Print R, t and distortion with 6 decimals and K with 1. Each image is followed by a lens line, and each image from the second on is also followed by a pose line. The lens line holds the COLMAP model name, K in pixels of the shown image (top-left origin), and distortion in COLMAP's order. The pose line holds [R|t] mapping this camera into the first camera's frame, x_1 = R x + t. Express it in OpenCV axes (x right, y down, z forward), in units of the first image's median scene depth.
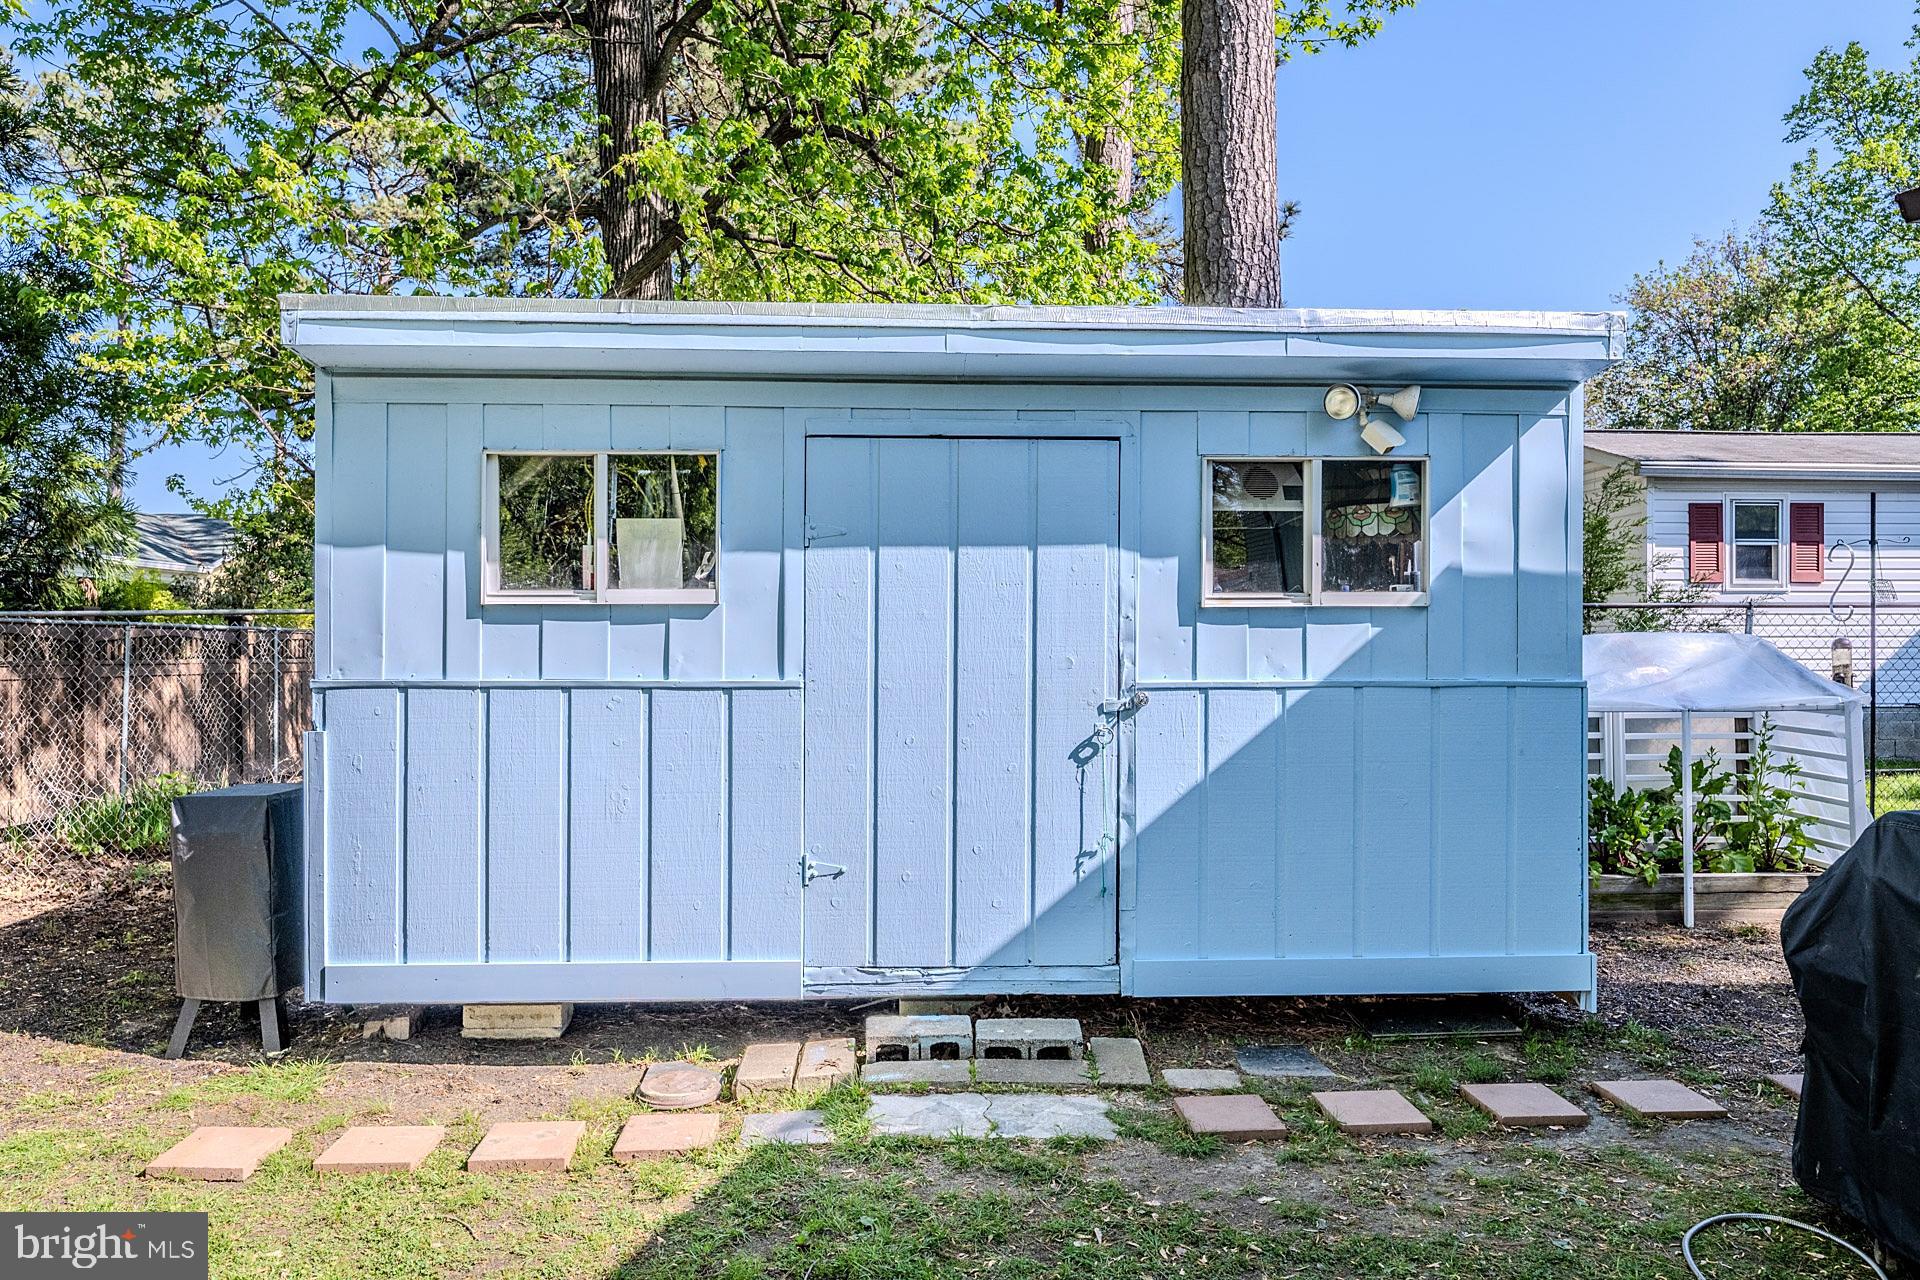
lens RADIAL K [[1335.5, 0, 961.9], [0, 1335.5, 641.3], [0, 0, 1]] dist [-0.002374, -0.004292]
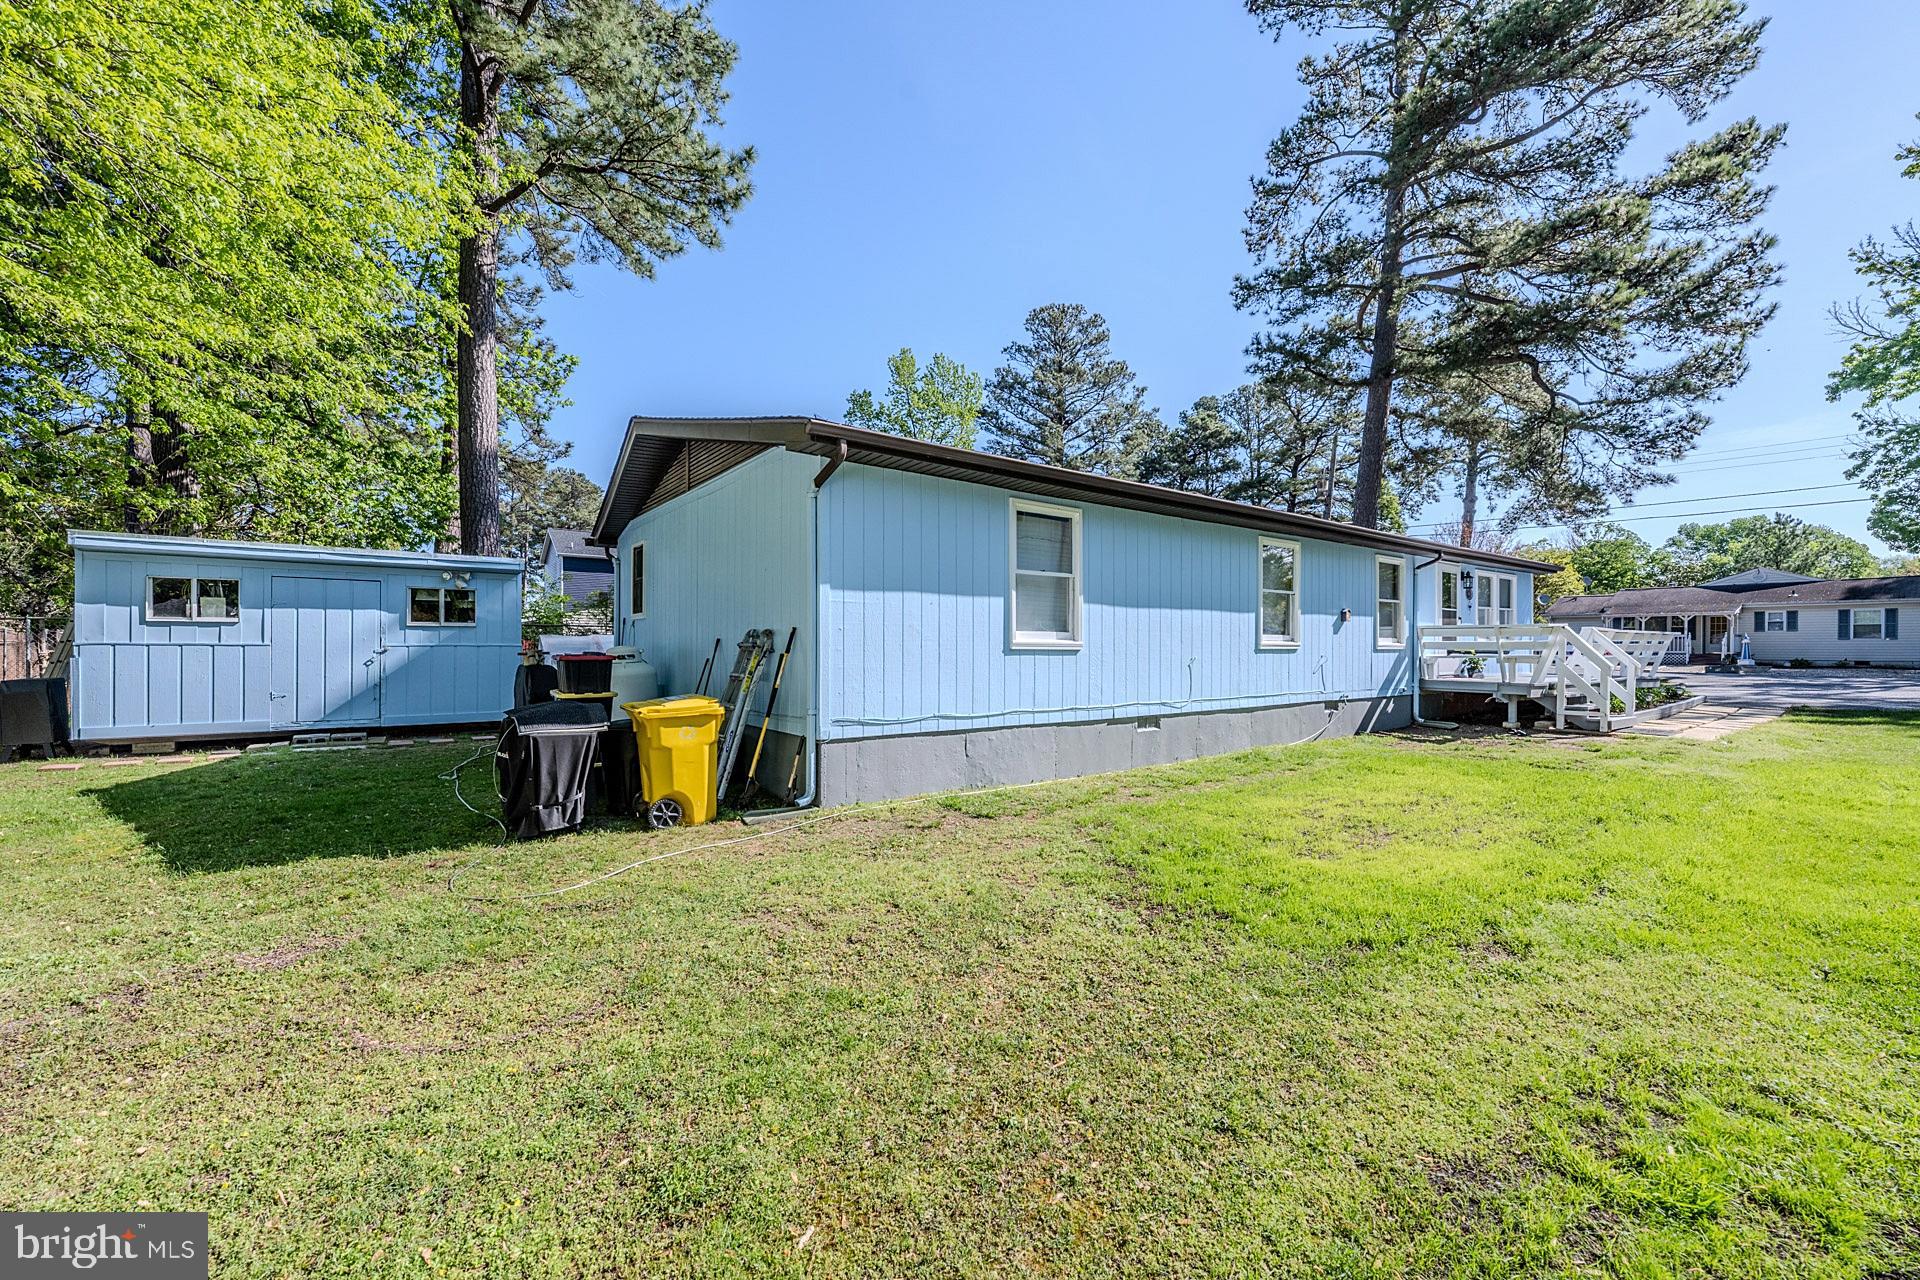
lens RADIAL K [[779.2, 0, 960.7], [0, 779.2, 642.8], [0, 0, 1]] dist [-0.002683, -0.000269]
pose [[0.816316, 0.005941, 0.577575, 0.196143], [-0.000582, 0.999955, -0.009463, 0.046083], [-0.577606, 0.007389, 0.816283, -1.826952]]
